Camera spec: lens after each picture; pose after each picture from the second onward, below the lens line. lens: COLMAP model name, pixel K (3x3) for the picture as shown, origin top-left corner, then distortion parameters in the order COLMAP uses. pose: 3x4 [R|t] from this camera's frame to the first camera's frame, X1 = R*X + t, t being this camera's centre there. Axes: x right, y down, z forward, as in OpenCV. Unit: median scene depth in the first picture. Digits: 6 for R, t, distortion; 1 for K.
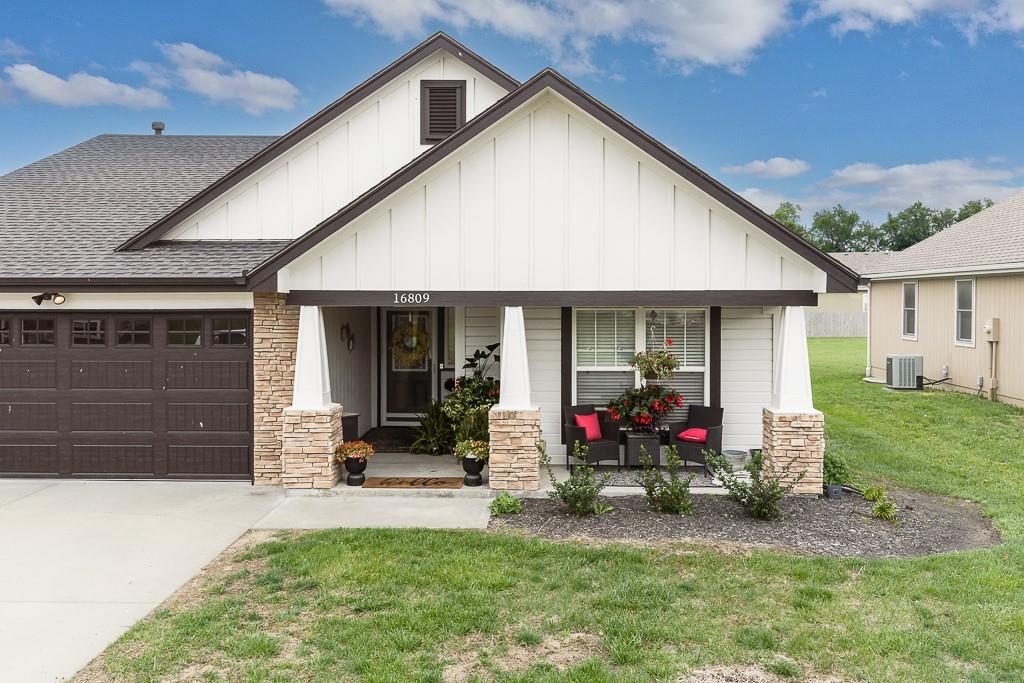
lens RADIAL K [[926.3, 0, 532.8], [0, 926.3, 335.9], [0, 0, 1]] dist [0.026286, 0.000759]
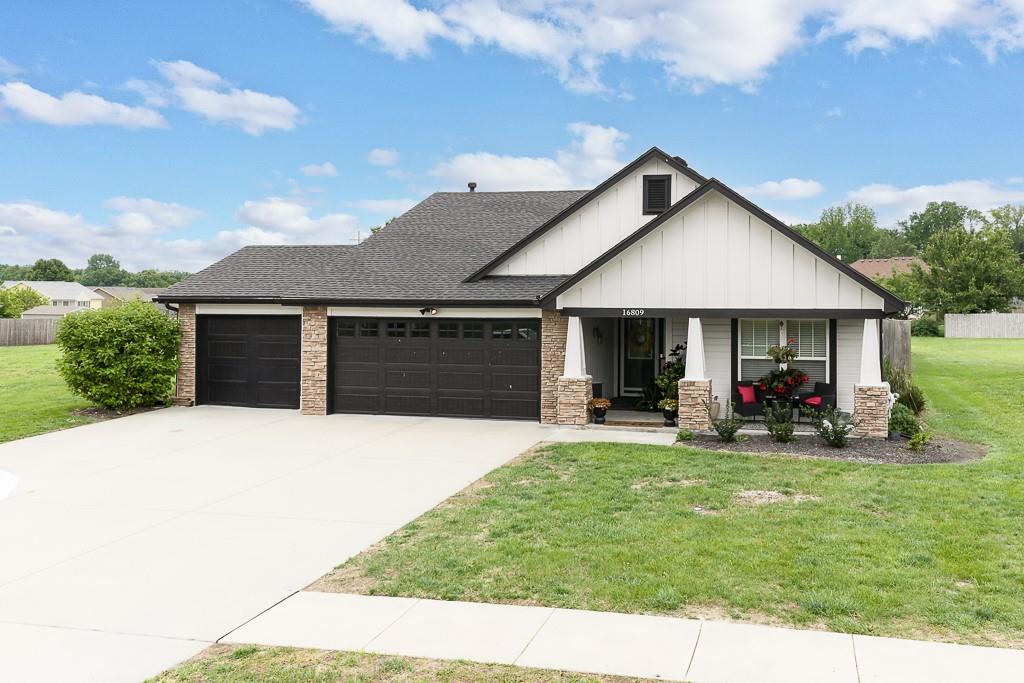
lens RADIAL K [[917.9, 0, 605.5], [0, 917.9, 297.6], [0, 0, 1]] dist [0.008183, -0.001159]
pose [[0.980165, 0.002797, -0.198163, 0.140836], [-0.010672, 0.999195, -0.038682, -0.002802], [0.197895, 0.040029, 0.979406, -0.603053]]
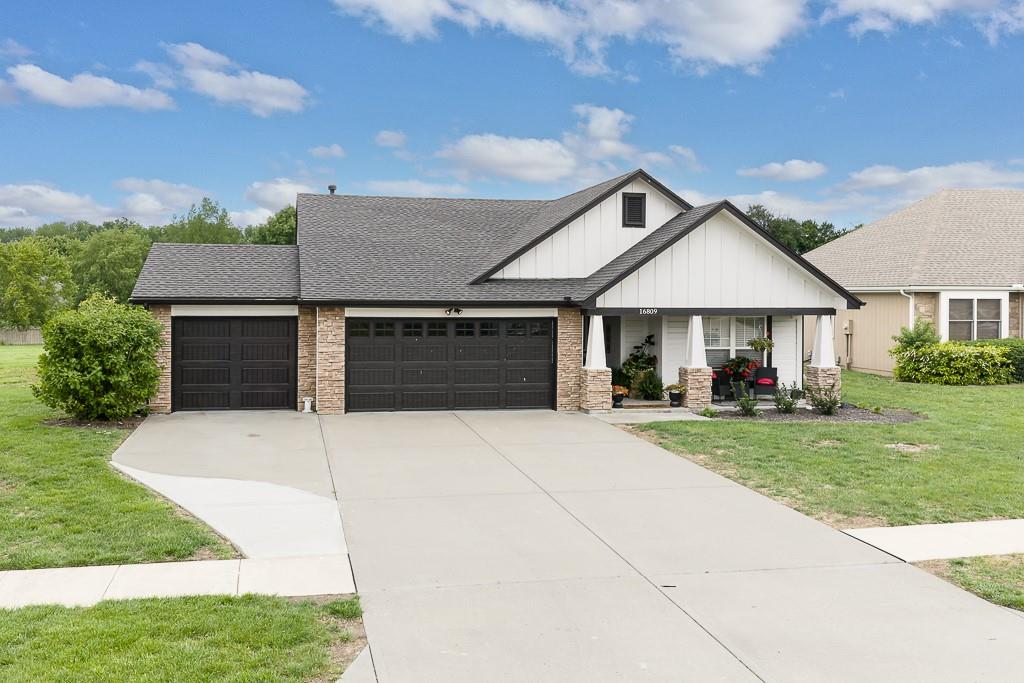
lens RADIAL K [[876.0, 0, 513.5], [0, 876.0, 326.1], [0, 0, 1]] dist [0.005336, -0.000008]
pose [[0.978103, -0.003359, 0.208094, -0.754173], [0.005299, 0.999948, -0.008765, 0.004755], [-0.208054, 0.009675, 0.978070, -0.711017]]
